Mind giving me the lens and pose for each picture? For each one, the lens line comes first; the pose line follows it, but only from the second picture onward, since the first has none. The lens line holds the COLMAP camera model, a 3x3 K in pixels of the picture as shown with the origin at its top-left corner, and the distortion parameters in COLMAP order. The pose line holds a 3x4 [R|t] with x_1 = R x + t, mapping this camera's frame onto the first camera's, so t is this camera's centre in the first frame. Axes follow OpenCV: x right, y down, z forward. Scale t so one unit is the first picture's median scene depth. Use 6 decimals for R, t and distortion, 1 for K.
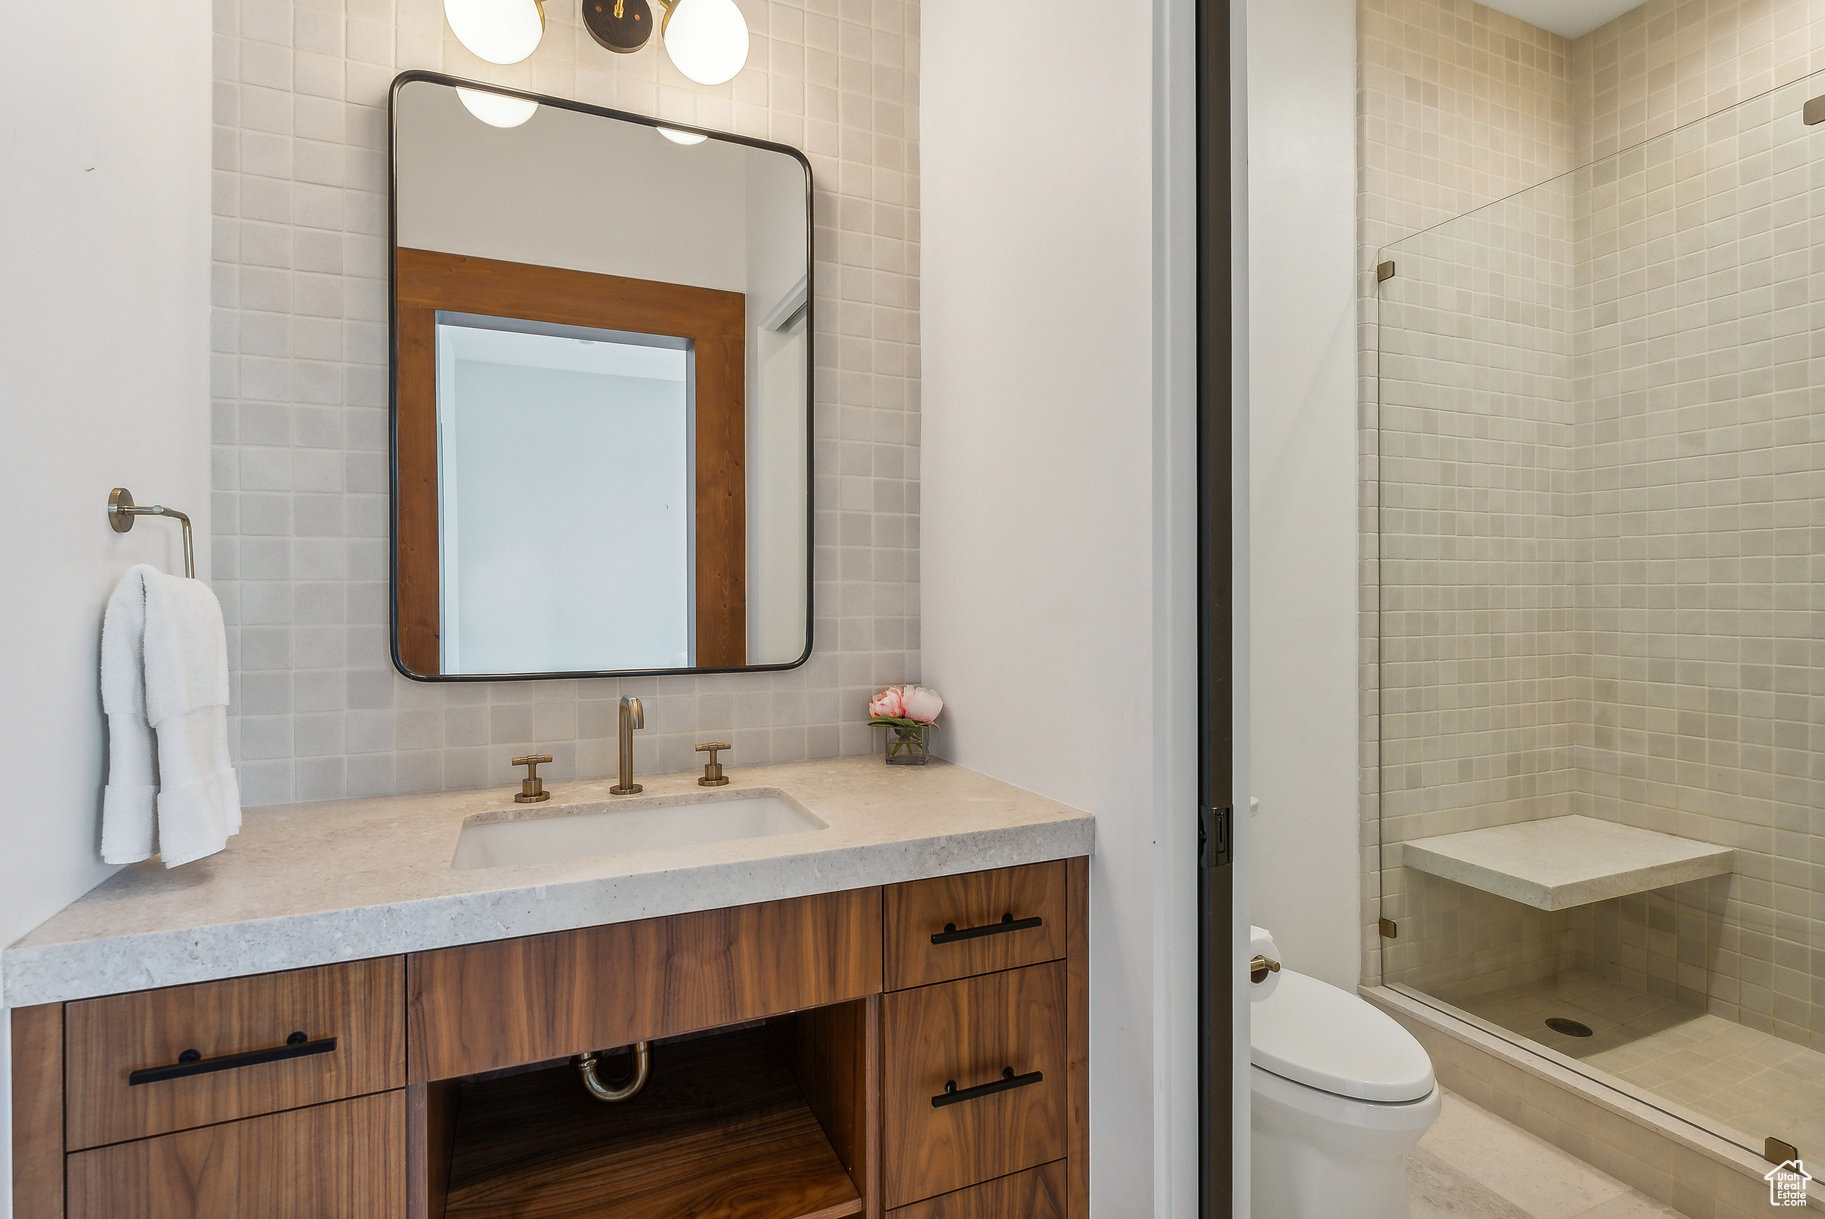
lens RADIAL K [[899.2, 0, 911.6], [0, 899.2, 598.4], [0, 0, 1]] dist [0.000369, -0.000423]
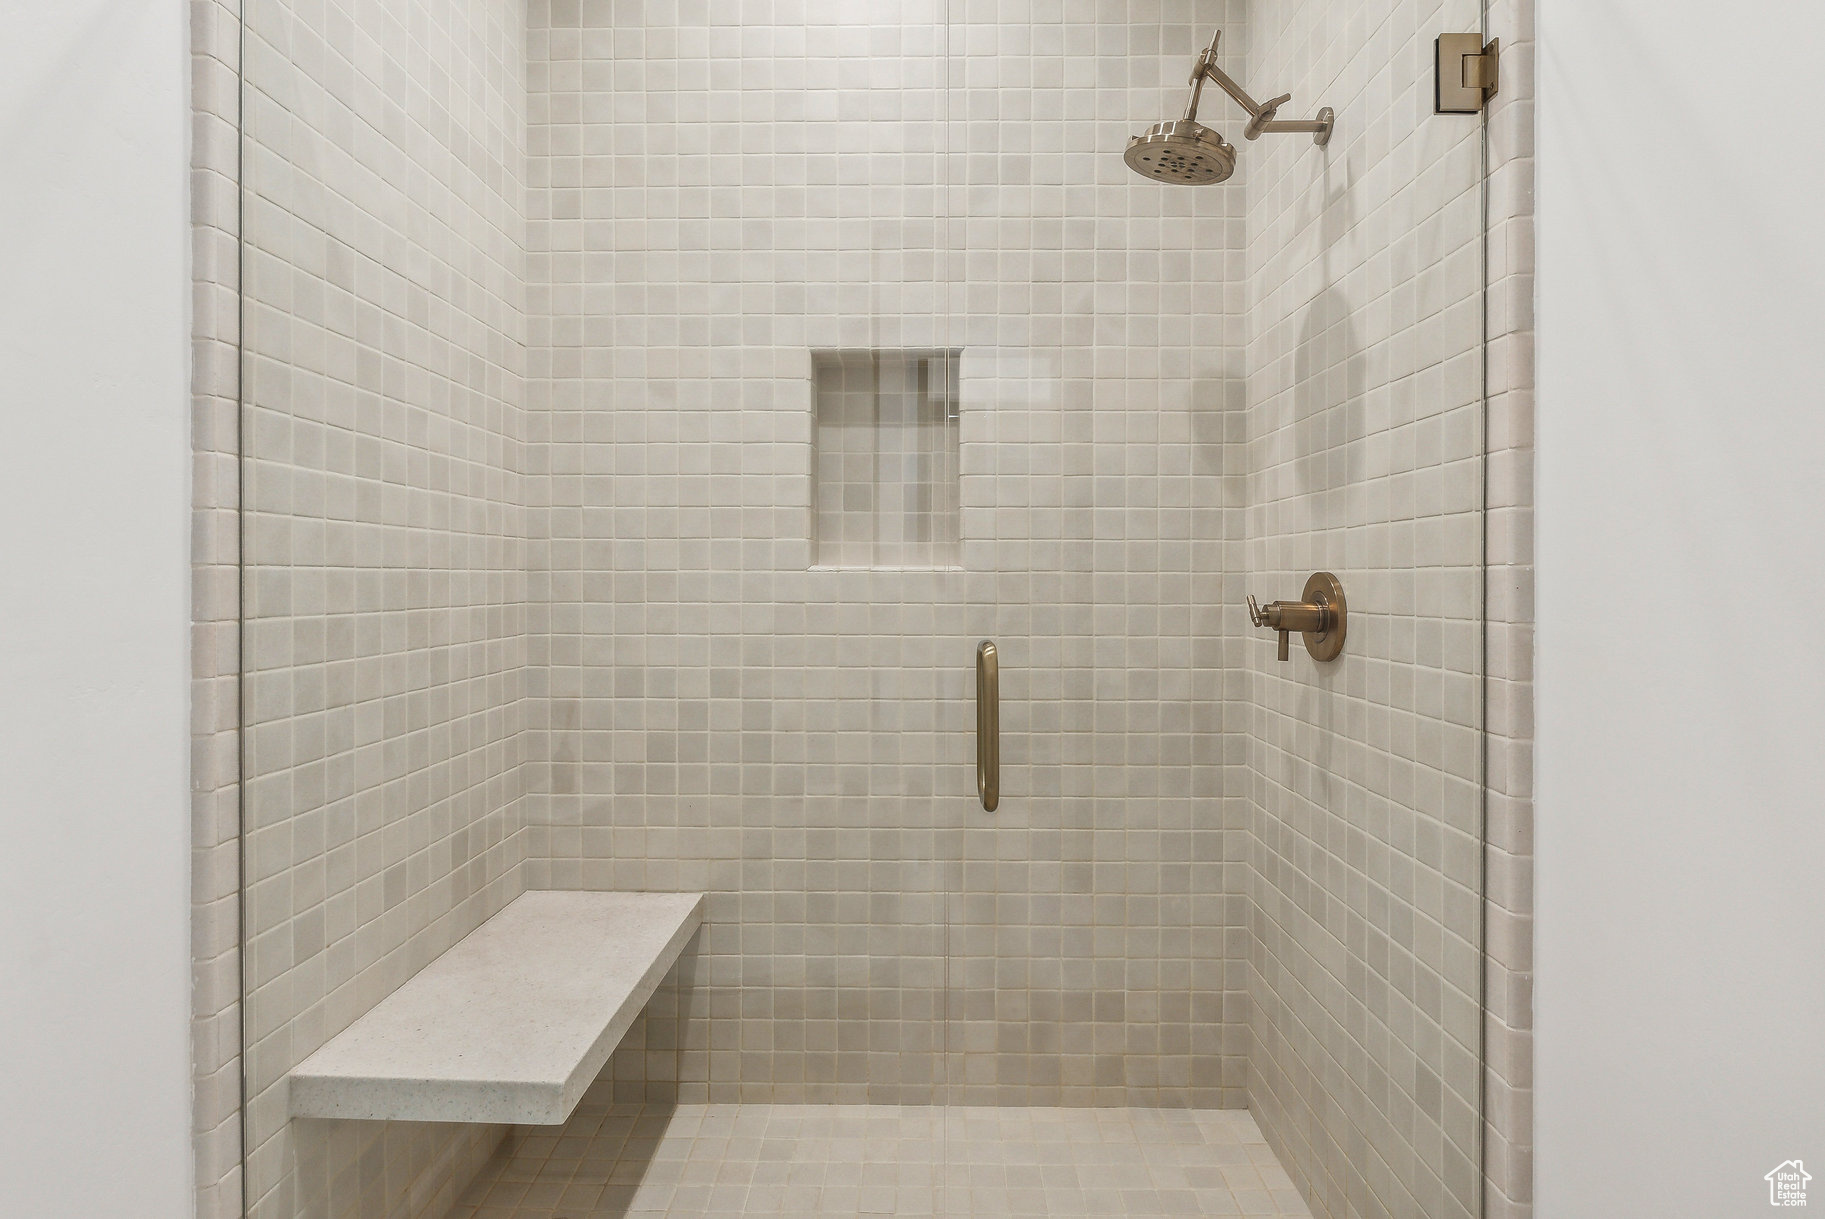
lens RADIAL K [[934.1, 0, 911.7], [0, 934.1, 580.3], [0, 0, 1]] dist [-0.002066, 0.000395]
pose [[0.424669, 0.002972, 0.905344, 0.216608], [0.002580, 0.999987, -0.004493, -0.003545], [-0.905345, 0.004244, 0.424656, 0.452760]]
